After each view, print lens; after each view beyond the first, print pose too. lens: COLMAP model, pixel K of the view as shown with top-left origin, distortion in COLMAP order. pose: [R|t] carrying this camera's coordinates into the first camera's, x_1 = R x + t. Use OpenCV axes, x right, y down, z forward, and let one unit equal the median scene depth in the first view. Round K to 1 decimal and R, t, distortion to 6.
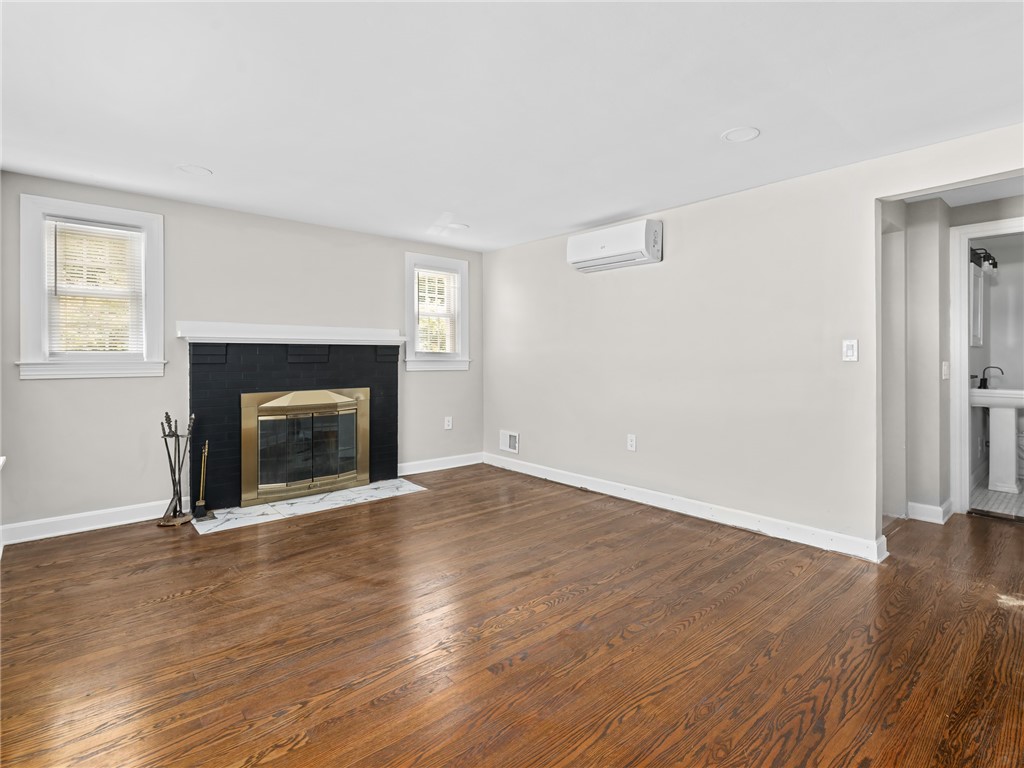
lens RADIAL K [[514.2, 0, 524.4], [0, 514.2, 361.7], [0, 0, 1]] dist [0.002258, -0.000548]
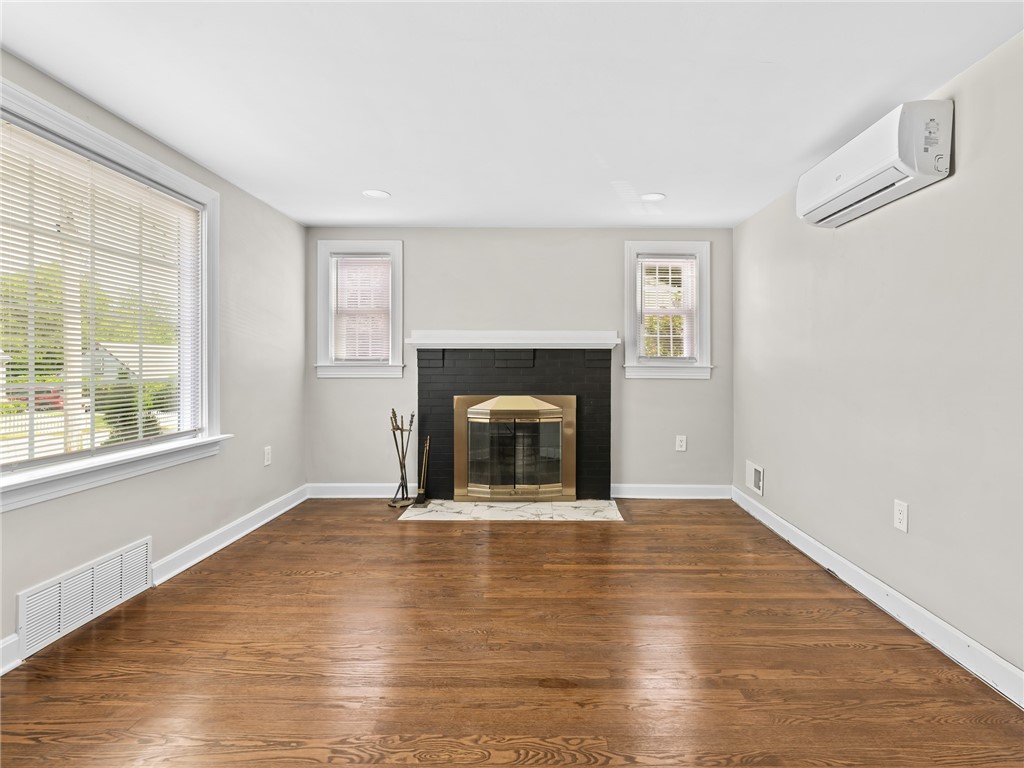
lens RADIAL K [[503.1, 0, 531.4], [0, 503.1, 365.5], [0, 0, 1]] dist [0.001317, -0.000436]
pose [[0.748327, 0.006049, -0.663302, 0.275300], [-0.009974, 0.999948, -0.002133, -0.000021], [0.663255, 0.008212, 0.748349, 0.330078]]
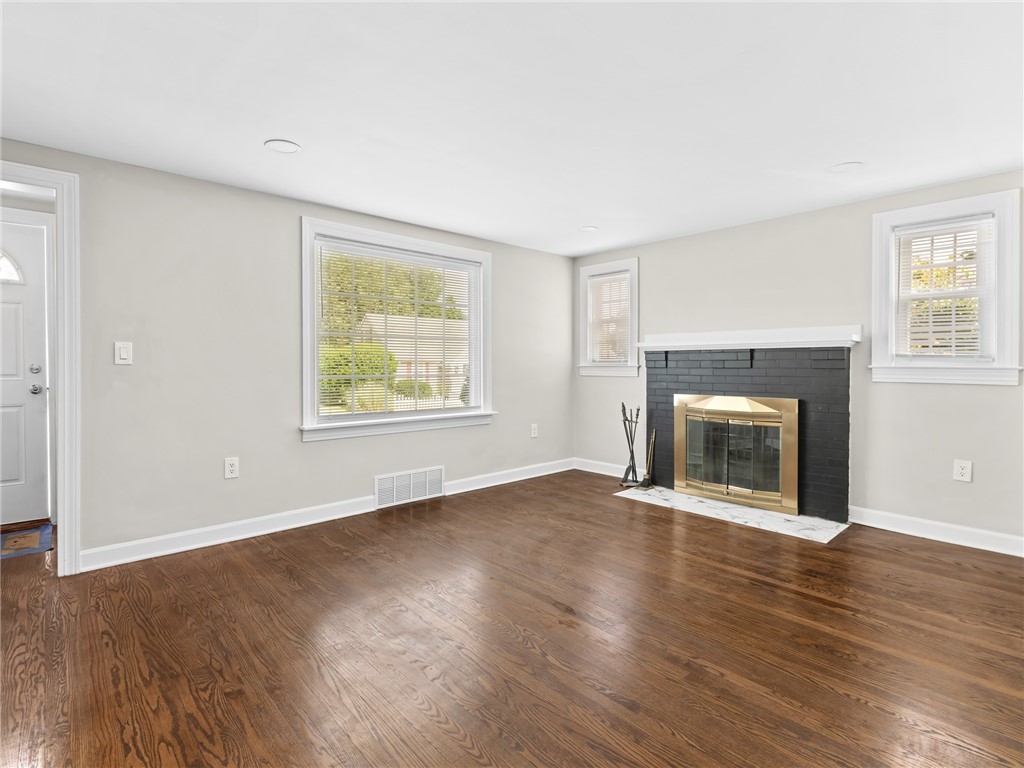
lens RADIAL K [[488.9, 0, 495.1], [0, 488.9, 374.7], [0, 0, 1]] dist [0.000893, -0.000101]
pose [[0.019153, 0.023934, -0.999530, 0.562771], [-0.008780, 0.999679, 0.023769, -0.003949], [0.999778, 0.008321, 0.019357, 0.590627]]
